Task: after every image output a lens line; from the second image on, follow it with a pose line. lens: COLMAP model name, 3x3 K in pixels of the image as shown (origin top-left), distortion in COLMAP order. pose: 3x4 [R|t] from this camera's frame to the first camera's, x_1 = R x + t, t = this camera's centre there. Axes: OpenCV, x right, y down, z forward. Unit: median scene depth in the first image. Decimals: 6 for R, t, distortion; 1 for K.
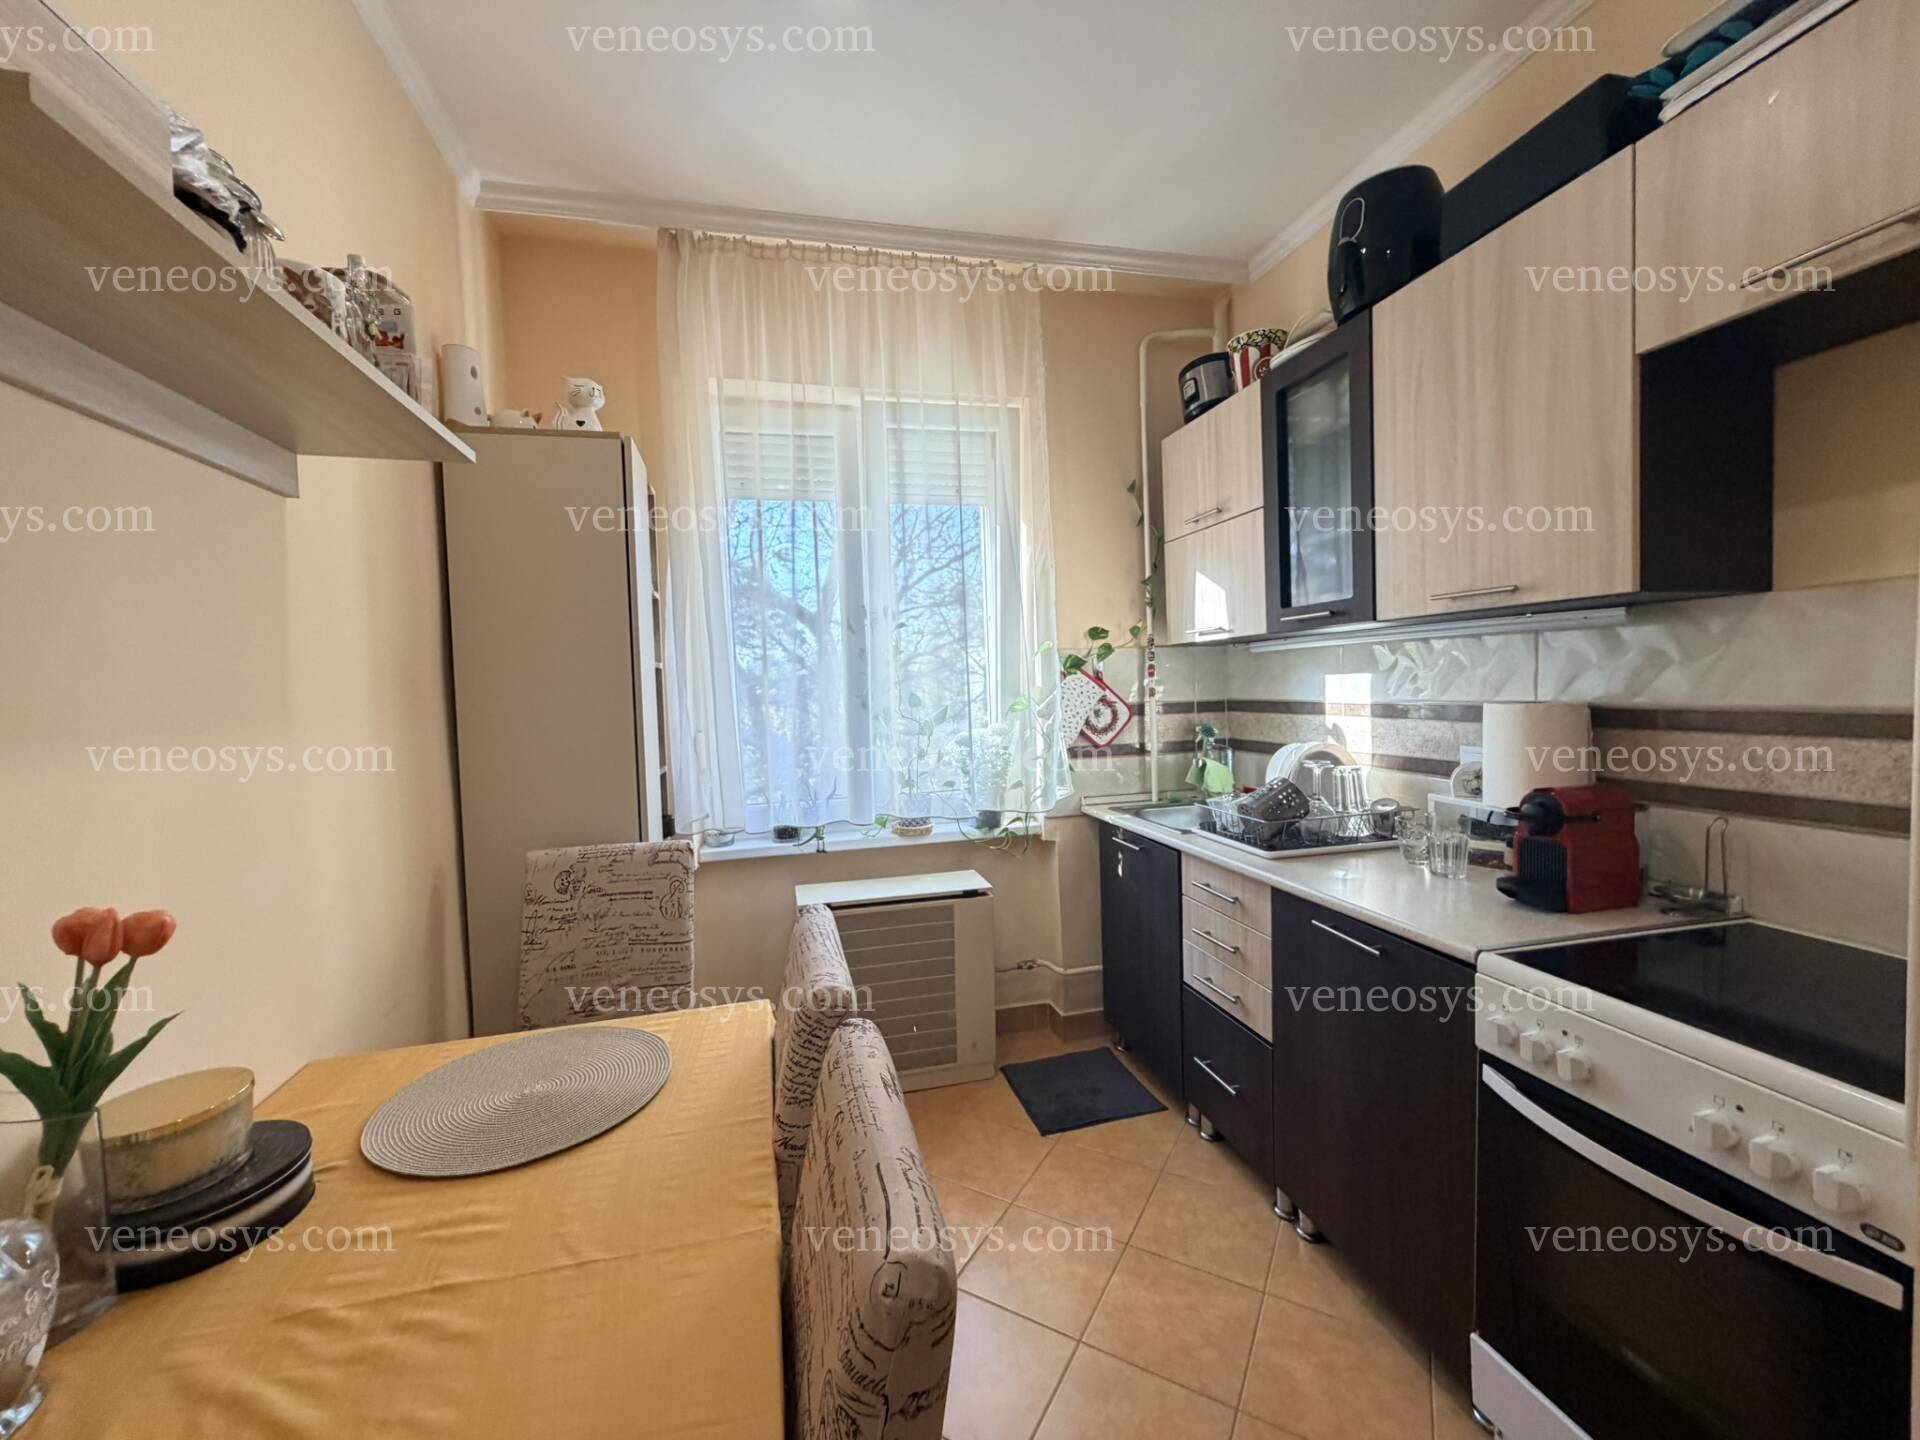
lens RADIAL K [[765.8, 0, 949.8], [0, 765.8, 725.2], [0, 0, 1]] dist [-0.000209, 0.000633]
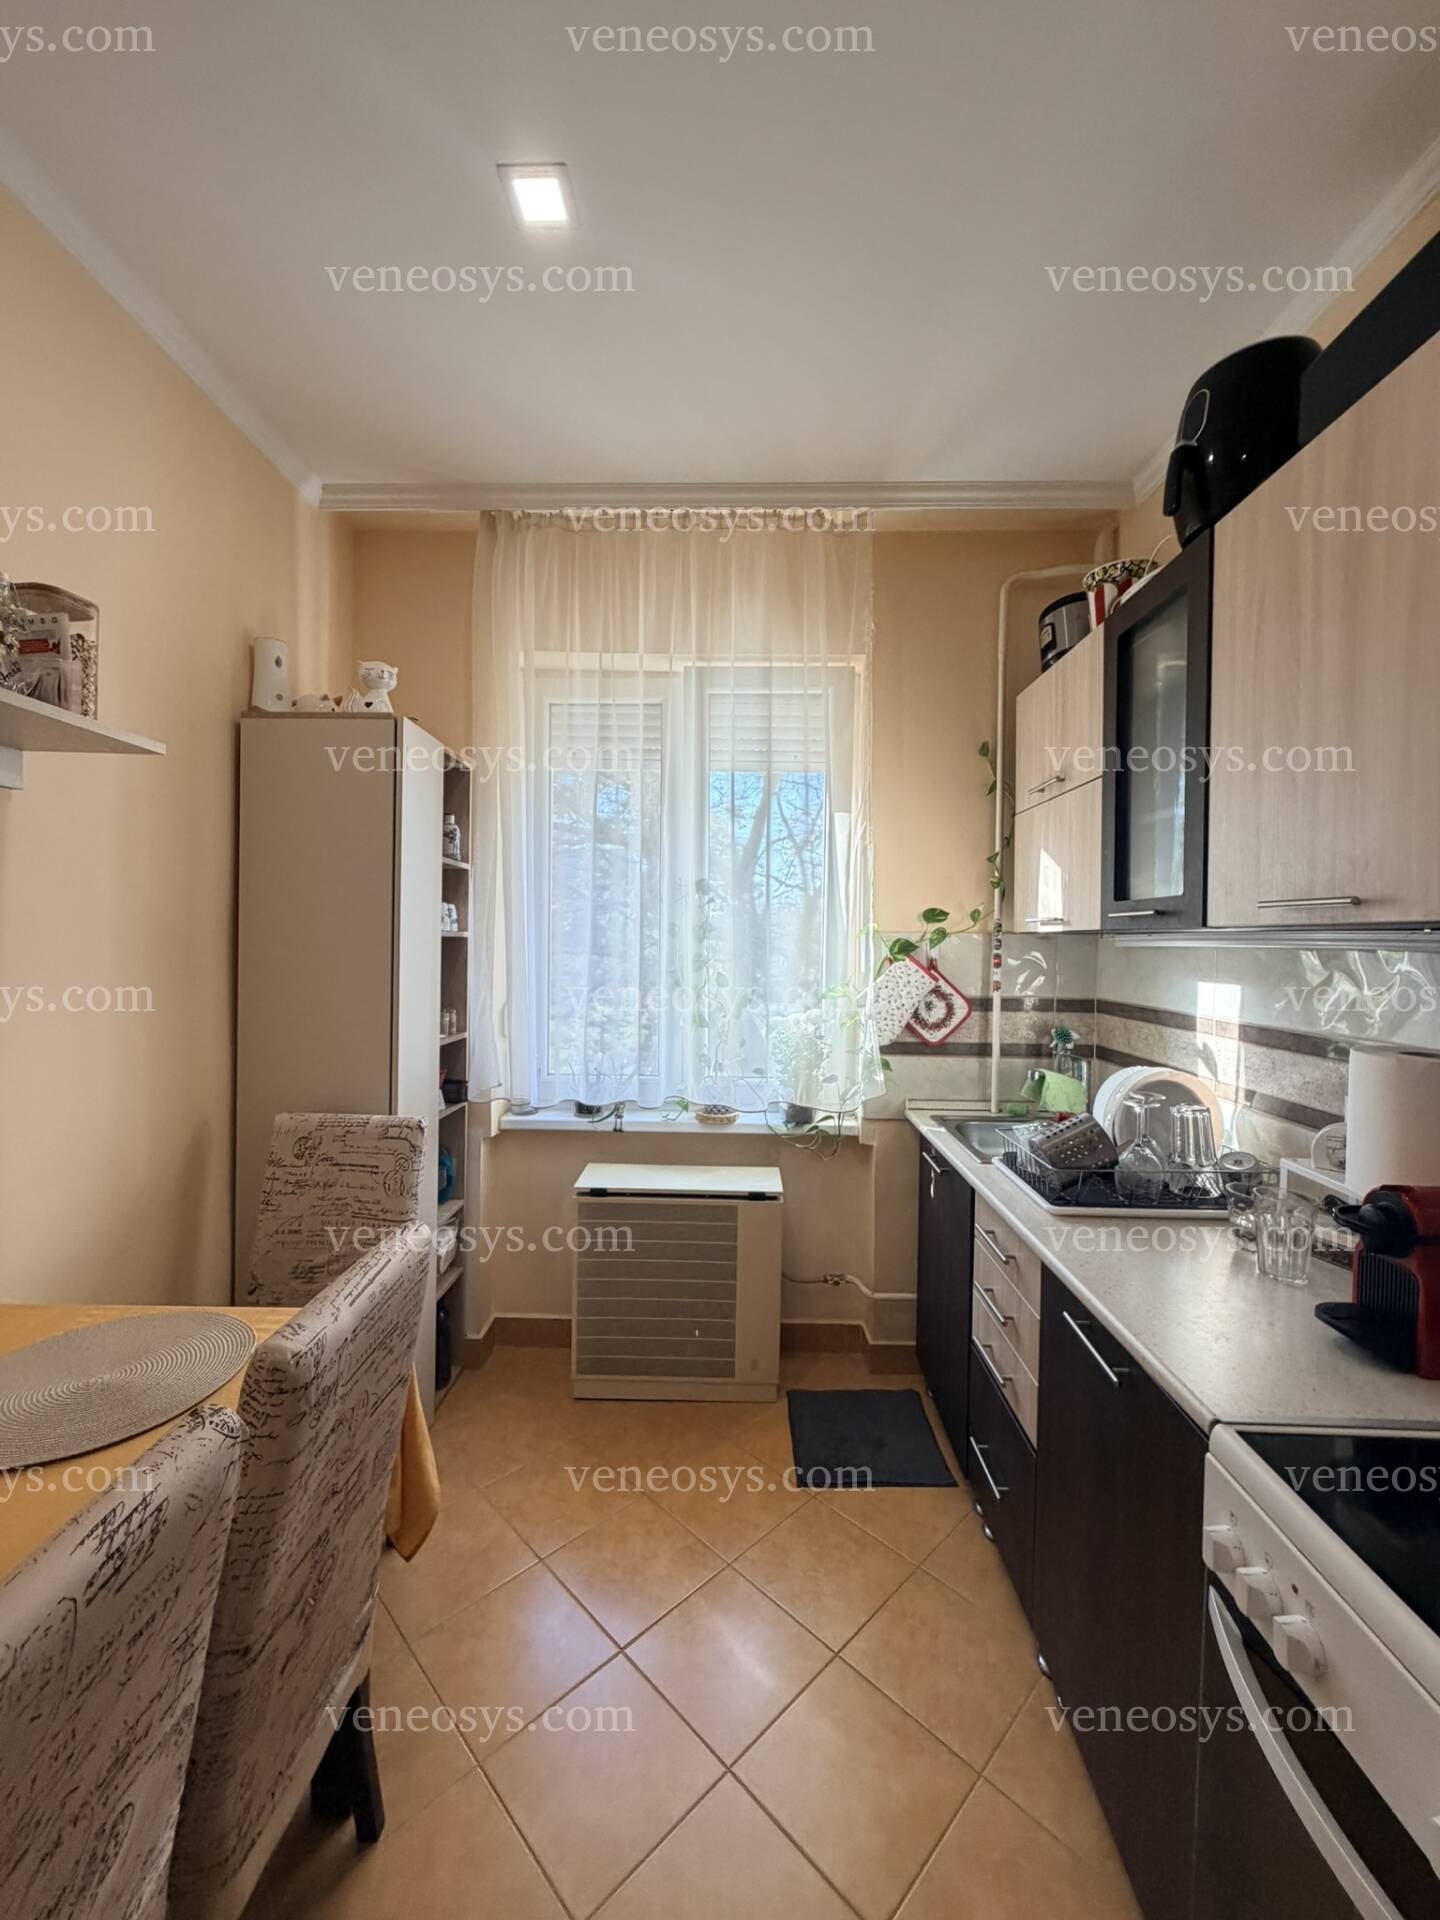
lens RADIAL K [[765.8, 0, 724.0], [0, 765.8, 959.6], [0, 0, 1]] dist [-0.000209, 0.000633]
pose [[0.965509, 0.052289, -0.255066, 0.236451], [-0.058106, 0.998193, -0.015321, -0.052451], [0.253804, 0.029614, 0.966802, 0.109446]]
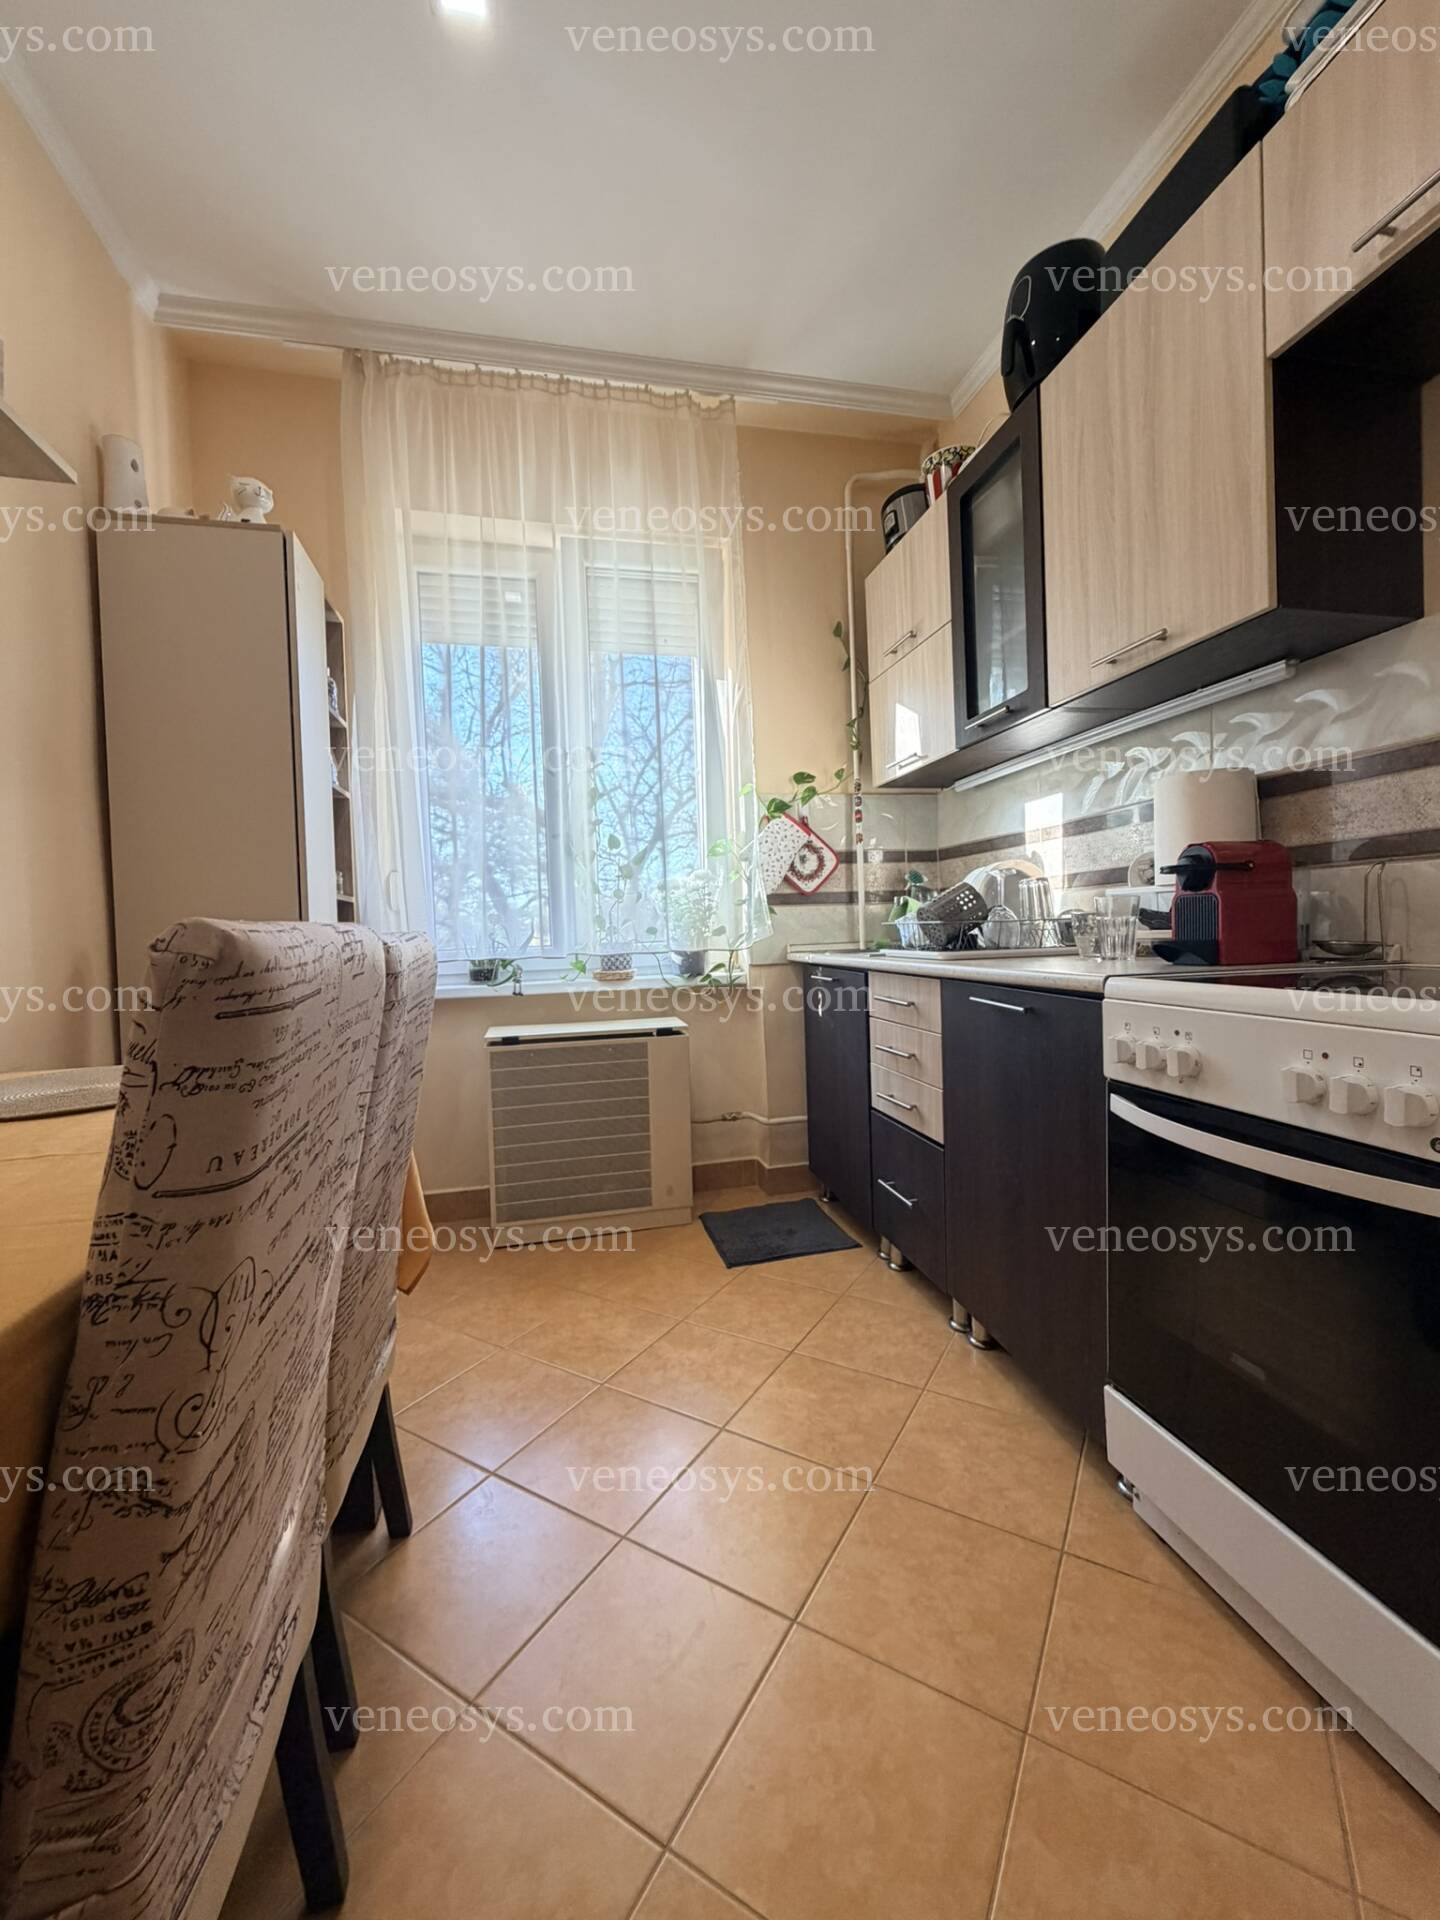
lens RADIAL K [[765.8, 0, 721.9], [0, 765.8, 962.6], [0, 0, 1]] dist [-0.000209, 0.000633]
pose [[0.999912, 0.000152, -0.013242, 0.128789], [-0.000357, 0.999880, -0.015465, 0.167158], [0.013238, 0.015469, 0.999793, 0.023377]]
